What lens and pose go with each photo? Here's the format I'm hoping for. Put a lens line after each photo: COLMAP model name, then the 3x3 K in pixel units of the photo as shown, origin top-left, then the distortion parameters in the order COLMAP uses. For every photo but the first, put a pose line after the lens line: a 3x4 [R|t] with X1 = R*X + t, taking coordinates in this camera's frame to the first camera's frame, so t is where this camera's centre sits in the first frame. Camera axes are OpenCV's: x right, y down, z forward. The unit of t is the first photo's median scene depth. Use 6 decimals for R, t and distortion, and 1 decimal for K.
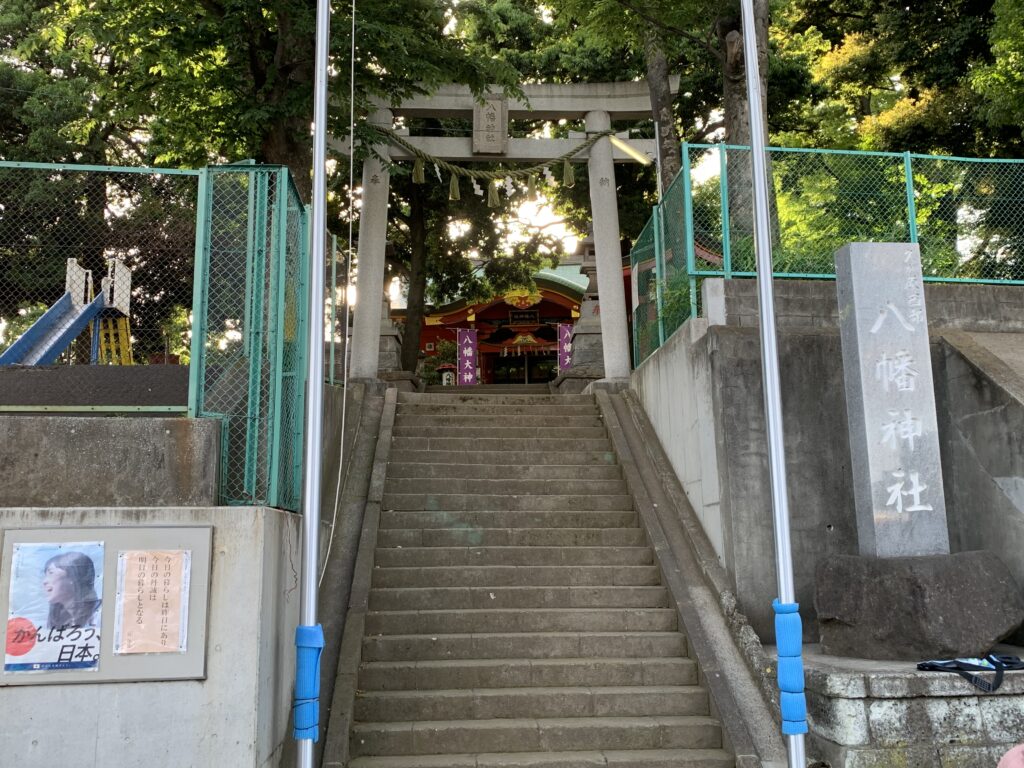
lens RADIAL K [[927.1, 0, 509.5], [0, 927.1, 384.2], [0, 0, 1]] dist [-0.001096, -0.000030]
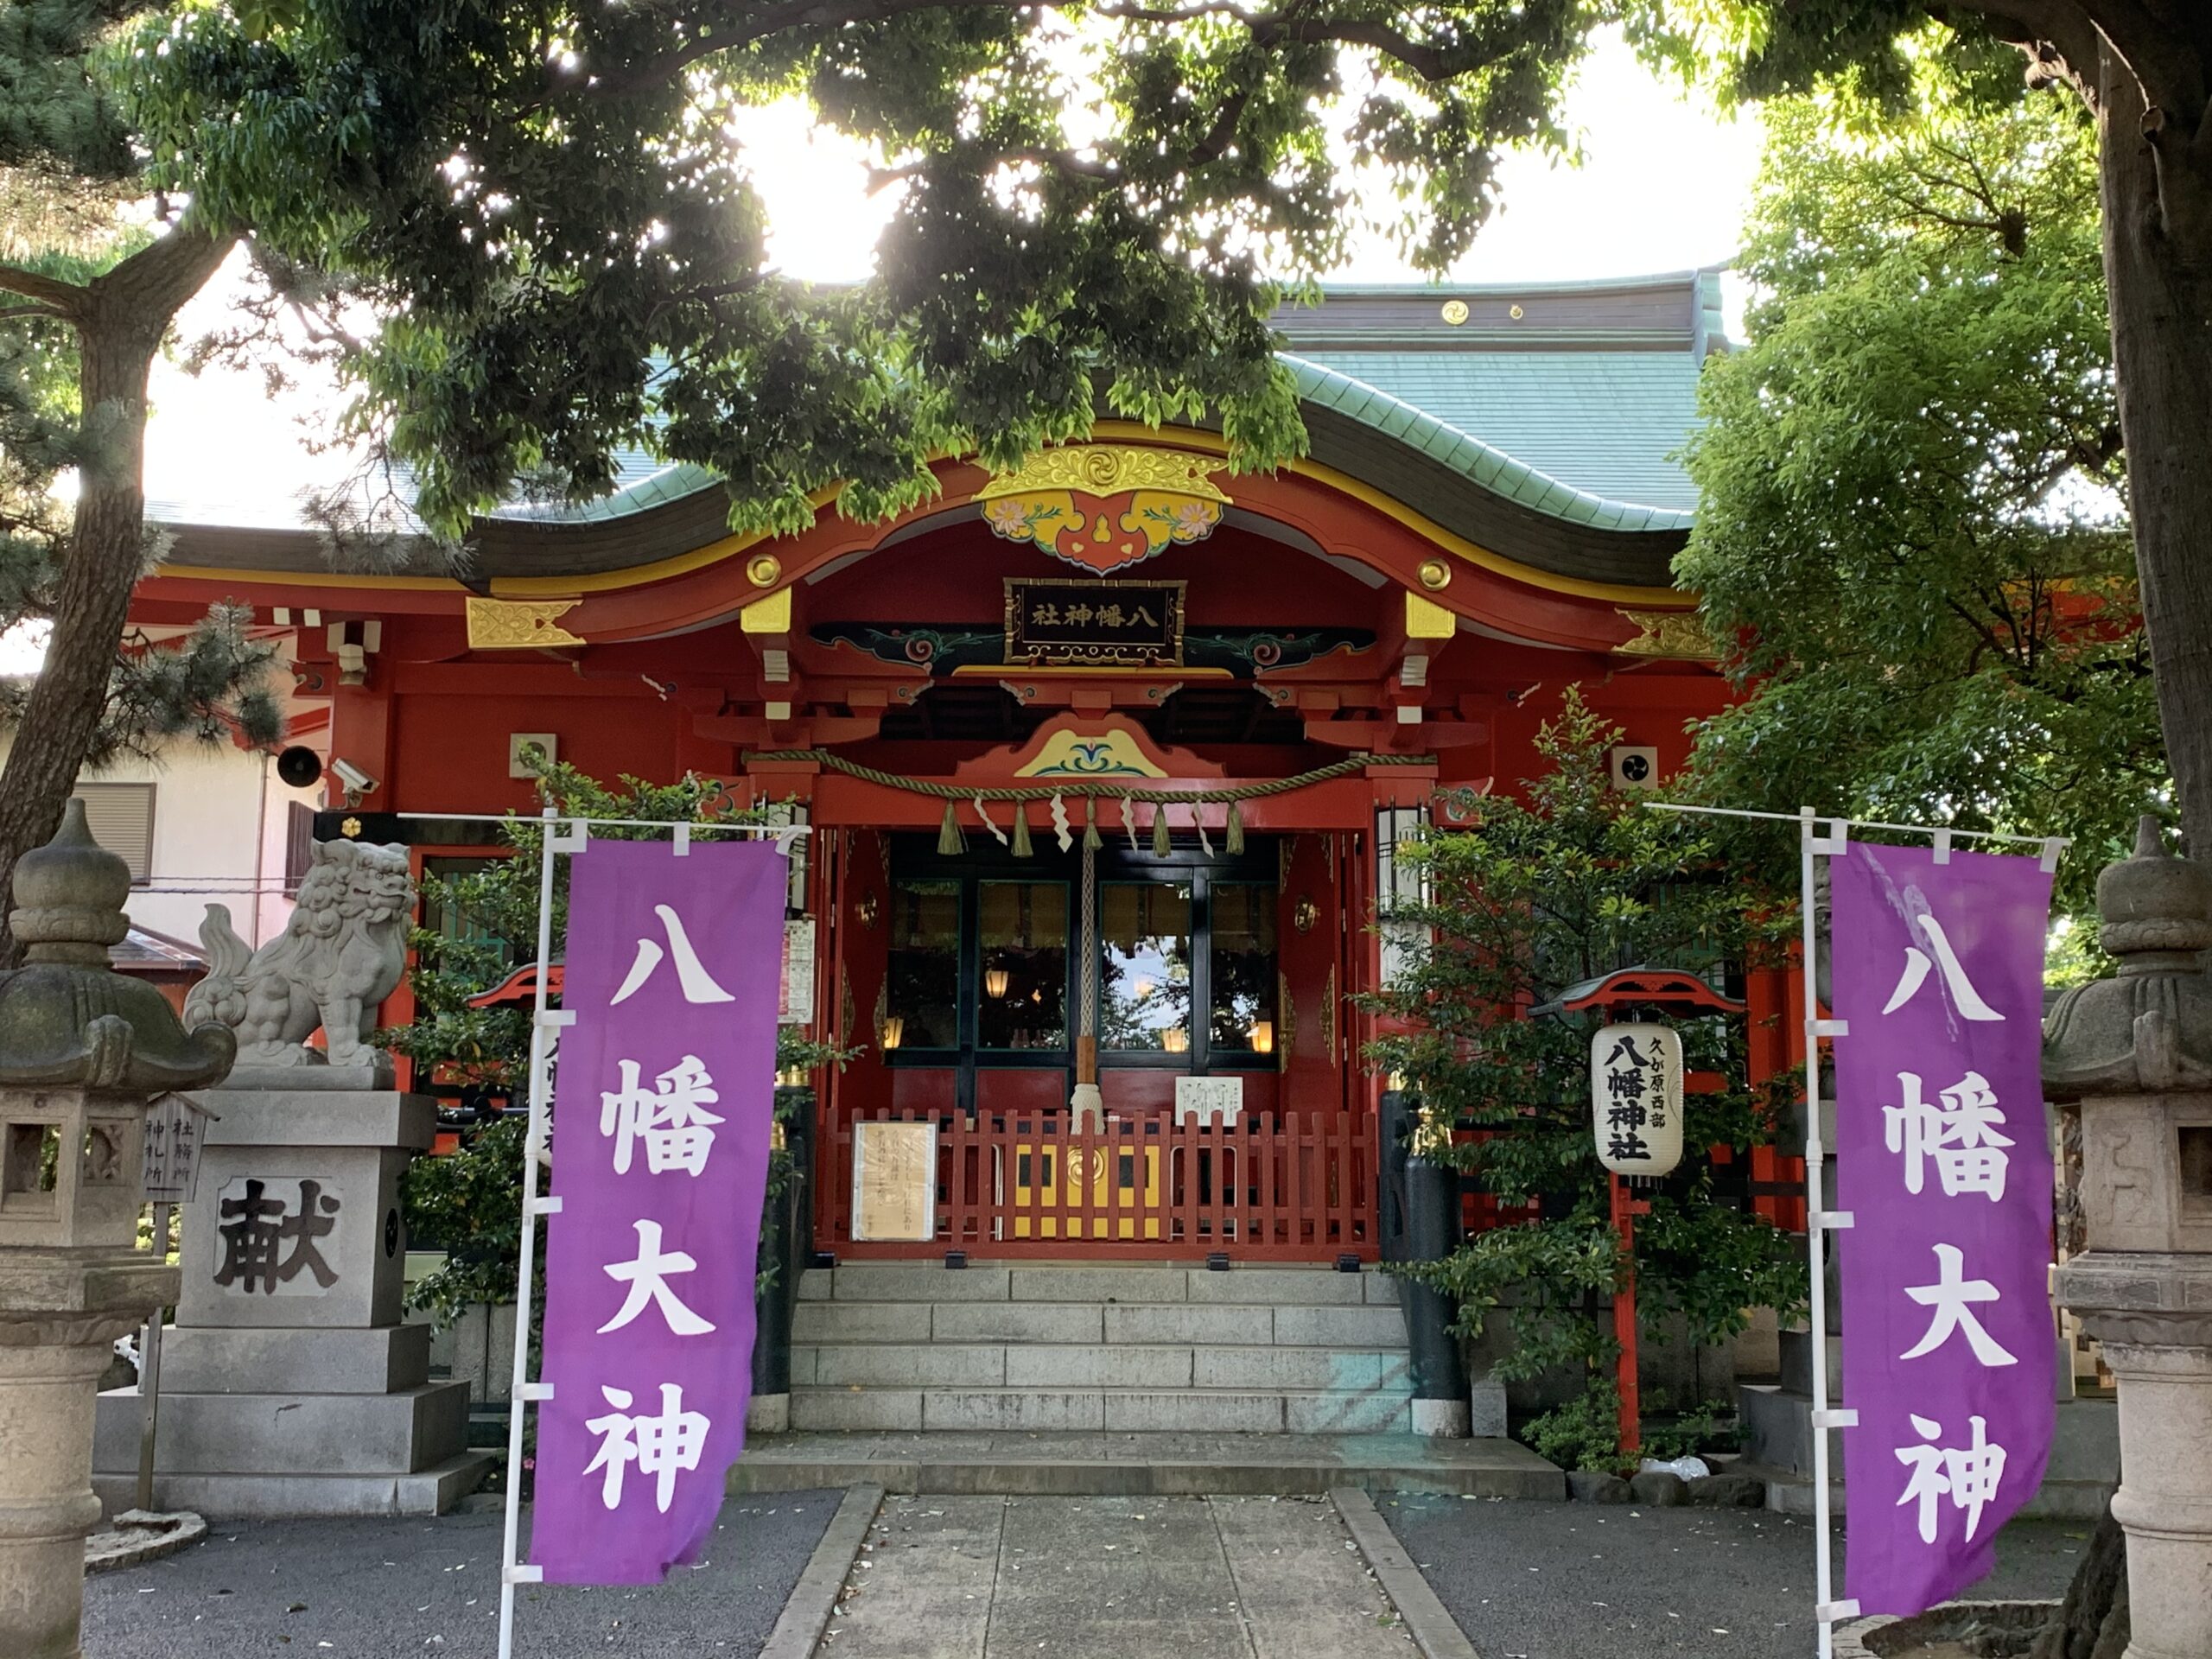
lens RADIAL K [[2496.6, 0, 1111.6], [0, 2496.6, 832.5], [0, 0, 1]] dist [0.023398, 0.000000]
pose [[0.995716, 0.034373, 0.085833, -0.018546], [-0.036991, 0.998892, 0.029091, -0.049257], [-0.084738, -0.032142, 0.995885, 0.575702]]
